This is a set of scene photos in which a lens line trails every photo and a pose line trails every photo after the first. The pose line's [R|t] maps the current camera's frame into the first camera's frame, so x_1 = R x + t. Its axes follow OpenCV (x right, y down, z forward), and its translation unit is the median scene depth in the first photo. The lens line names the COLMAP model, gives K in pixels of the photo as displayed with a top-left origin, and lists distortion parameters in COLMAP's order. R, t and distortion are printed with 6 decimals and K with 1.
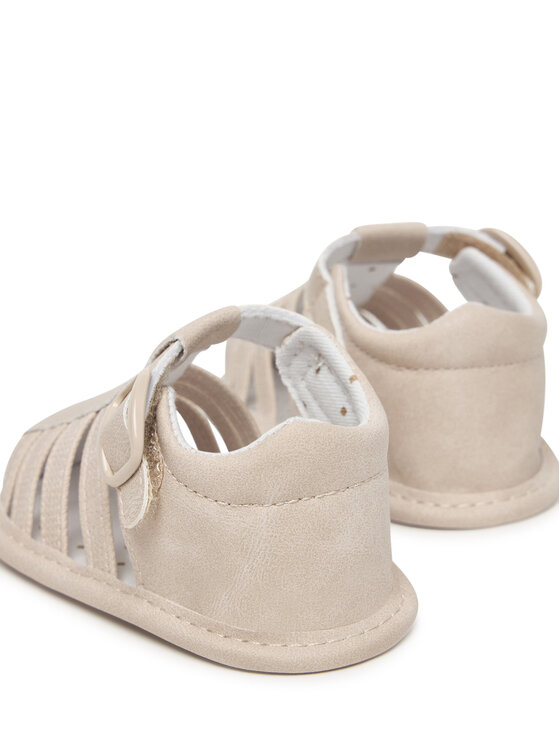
lens RADIAL K [[1830.0, 0, 280.0], [0, 1830.0, 370.5], [0, 0, 1]] dist [0.104196, 0.000000]
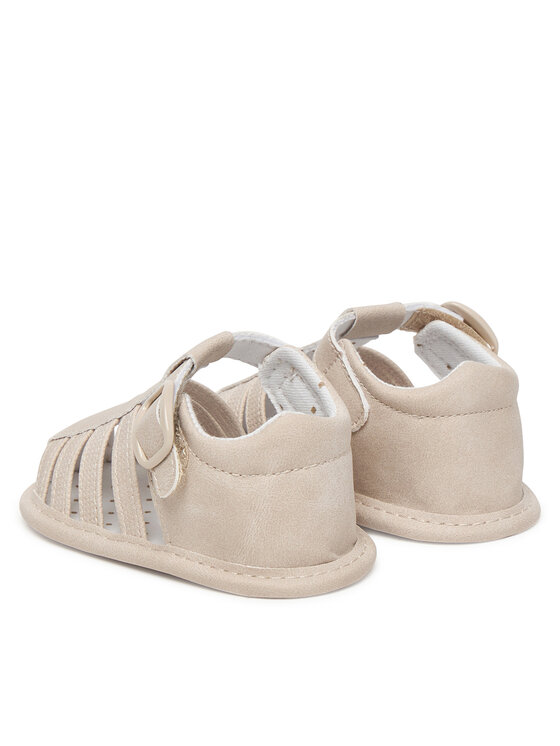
lens RADIAL K [[2002.2, 0, 280.0], [0, 2002.2, 373.8], [0, 0, 1]] dist [-0.085007, 0.000000]
pose [[0.997770, -0.027792, 0.060688, -0.078966], [0.029189, 0.999326, -0.022266, 0.028562], [-0.060028, 0.023988, 0.997908, -0.450773]]
